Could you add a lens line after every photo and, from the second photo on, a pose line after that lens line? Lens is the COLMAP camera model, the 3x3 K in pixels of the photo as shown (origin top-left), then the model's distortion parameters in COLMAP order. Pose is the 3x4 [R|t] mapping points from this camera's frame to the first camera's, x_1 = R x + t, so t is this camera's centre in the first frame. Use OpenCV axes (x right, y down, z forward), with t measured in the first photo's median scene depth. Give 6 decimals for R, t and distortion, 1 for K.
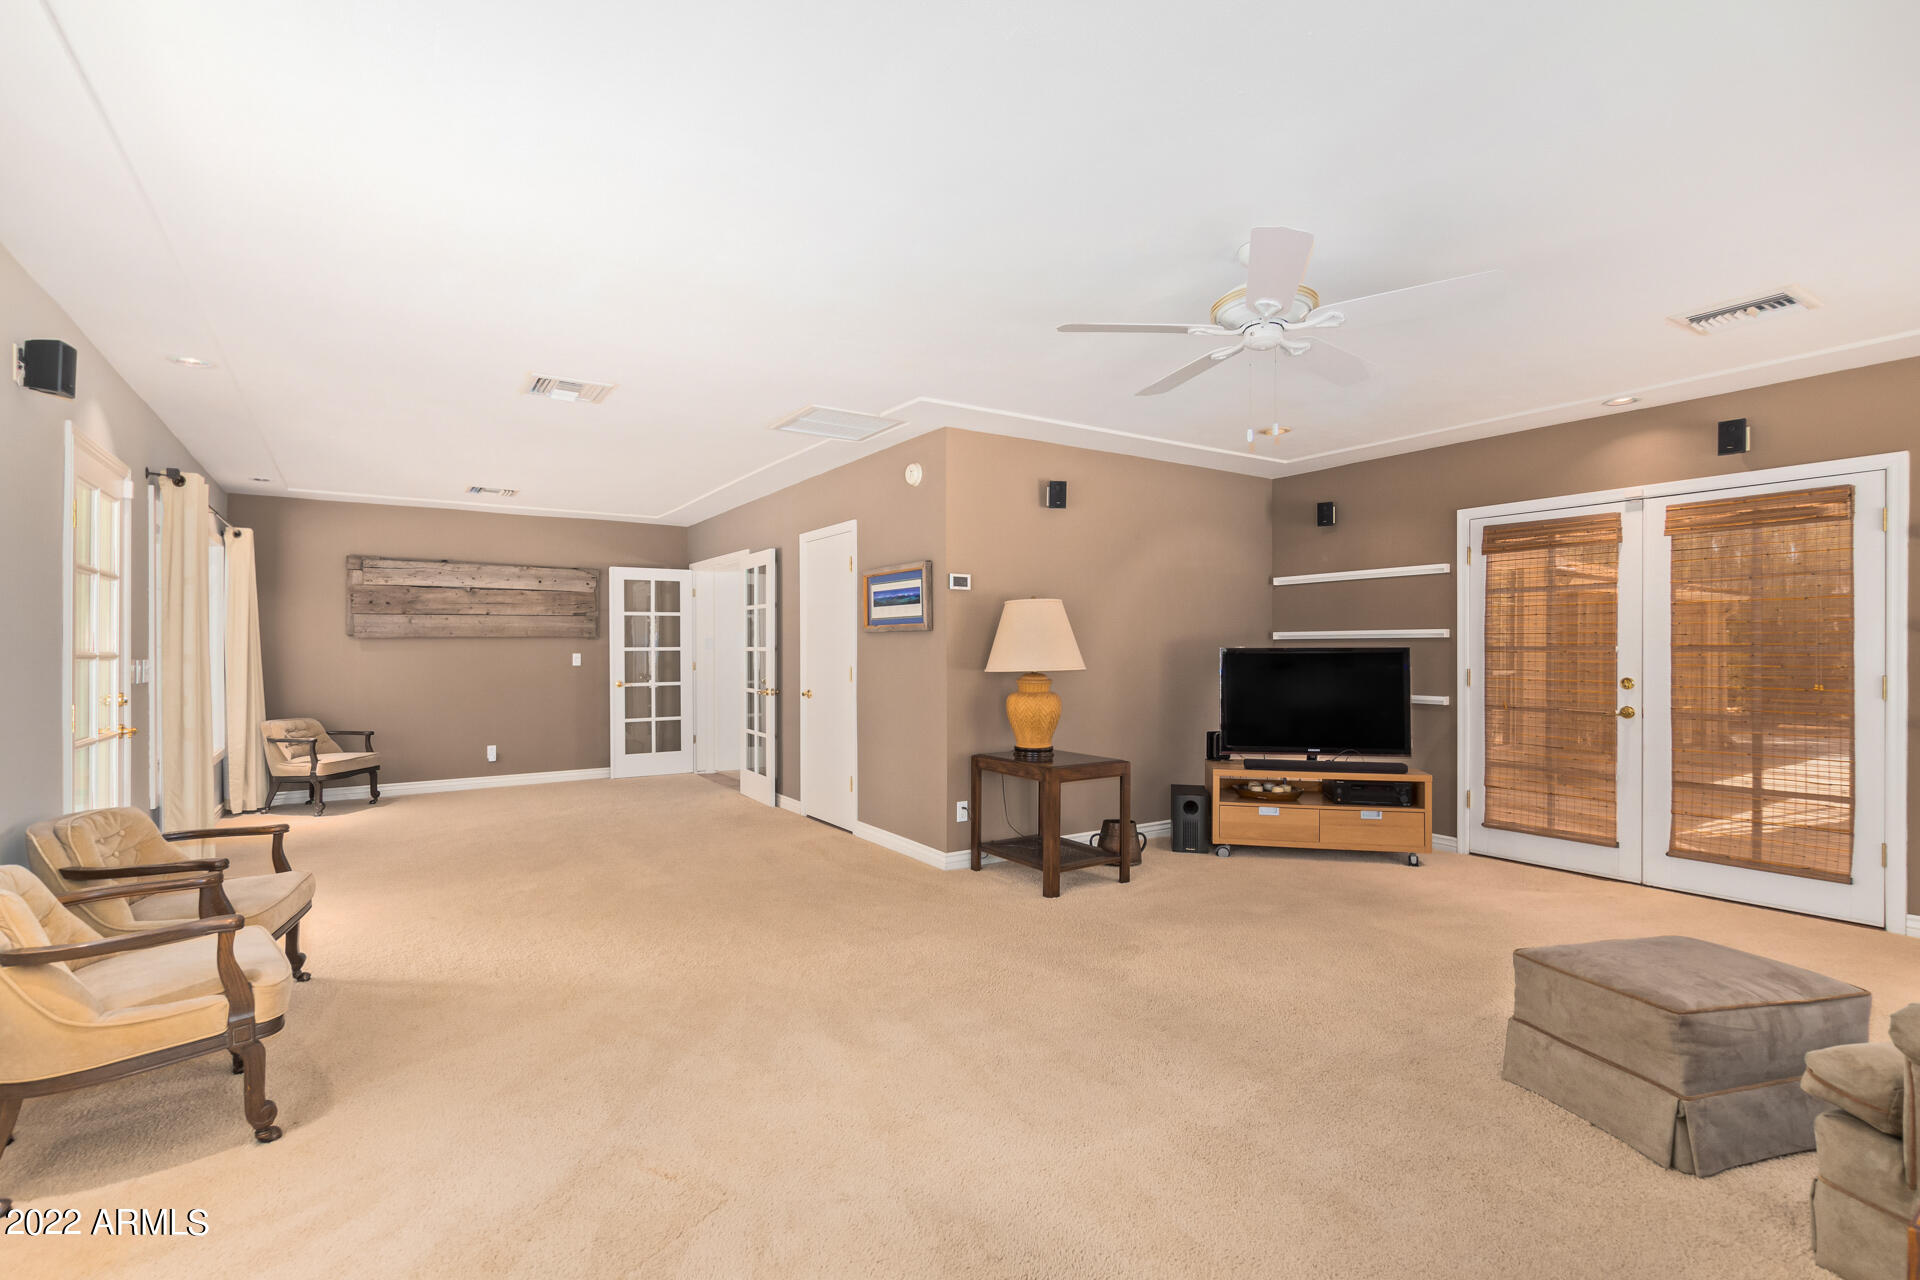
lens RADIAL K [[878.3, 0, 948.8], [0, 878.3, 648.4], [0, 0, 1]] dist [0.003031, -0.000003]
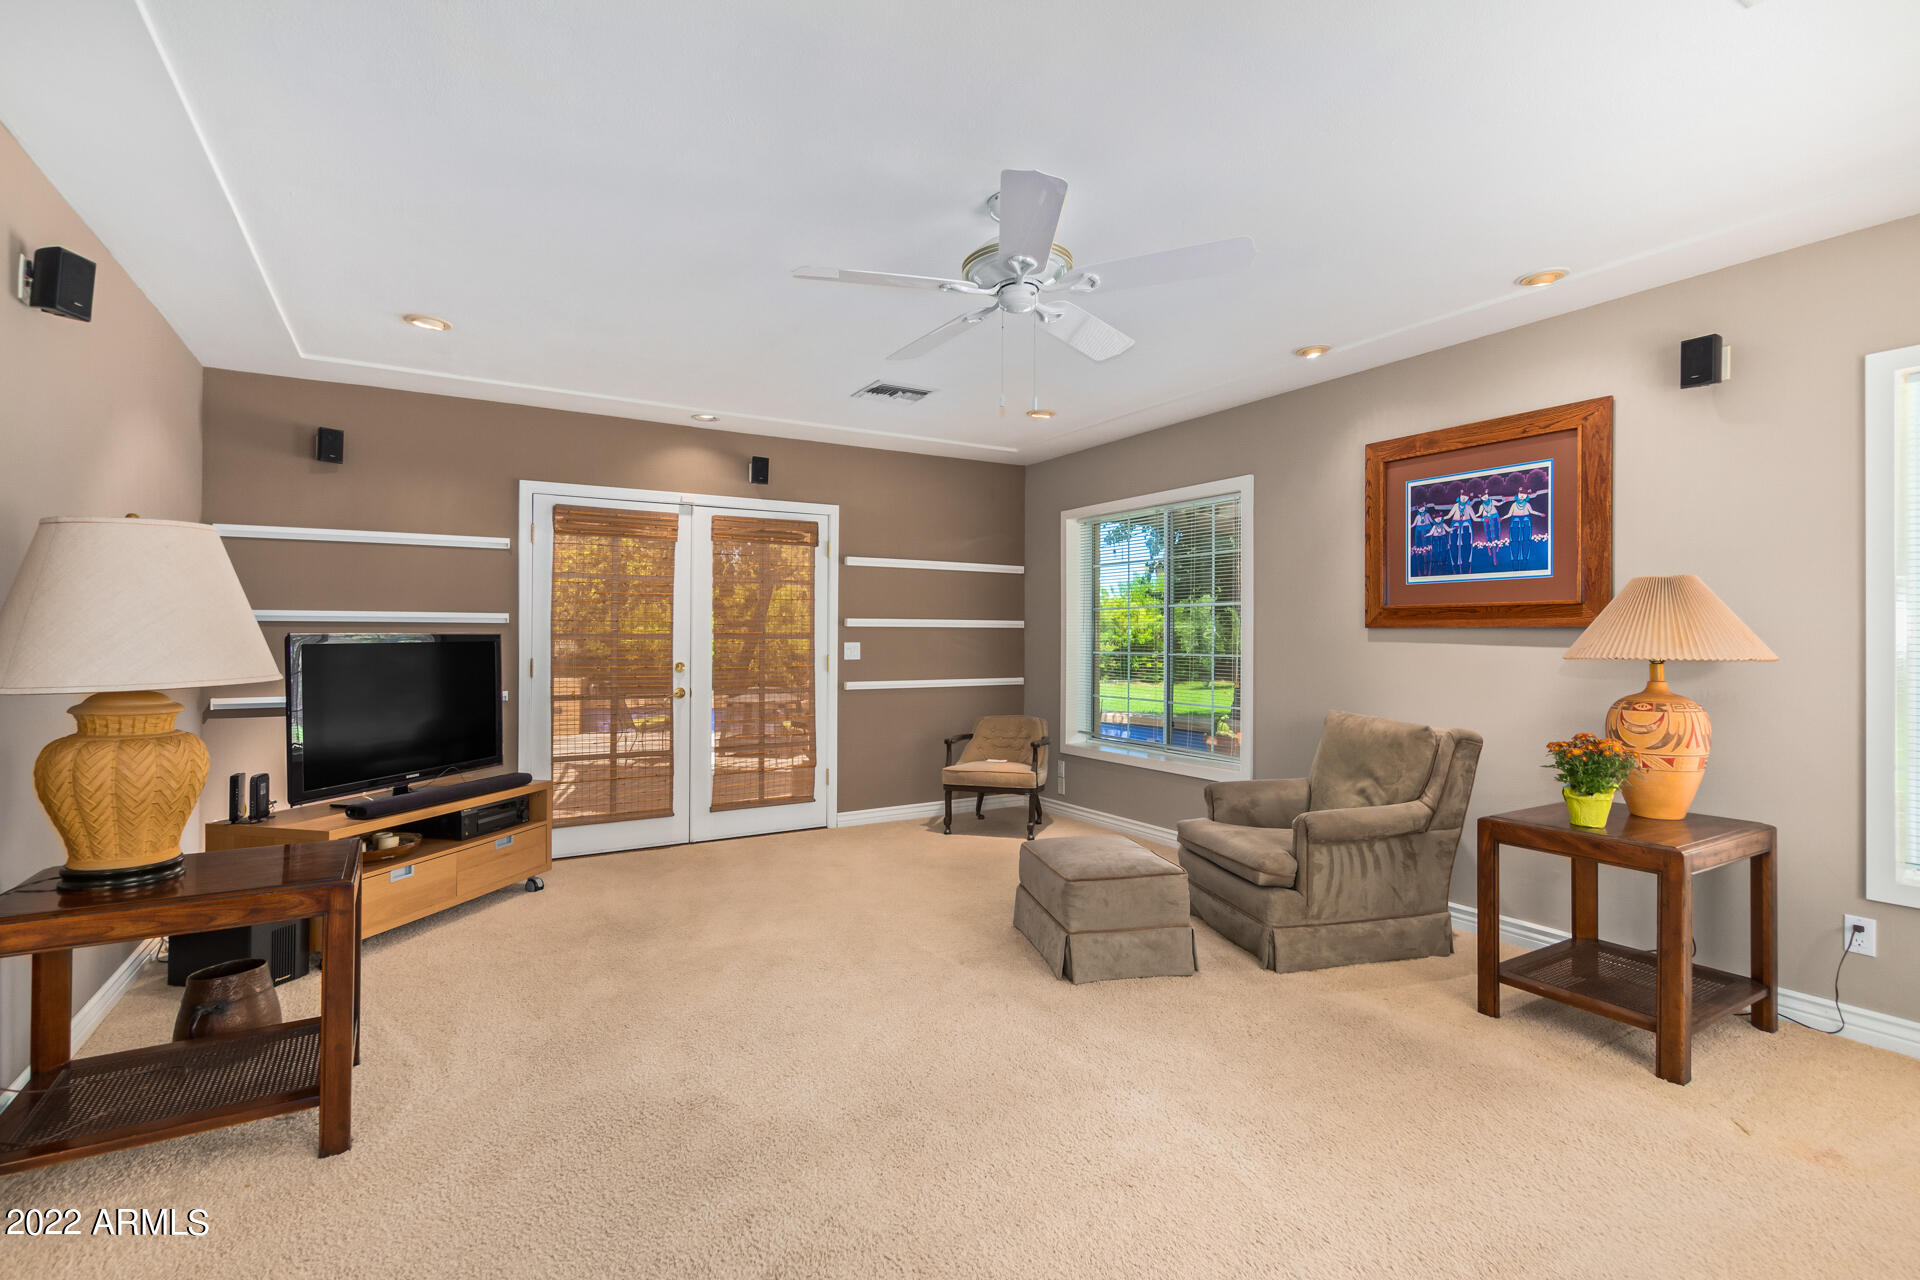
lens RADIAL K [[878.3, 0, 948.2], [0, 878.3, 632.3], [0, 0, 1]] dist [0.003031, -0.000003]
pose [[0.052370, 0.004008, 0.998620, -0.328787], [-0.005933, 0.999976, -0.003702, -0.002547], [-0.998610, -0.005731, 0.052393, 0.598689]]
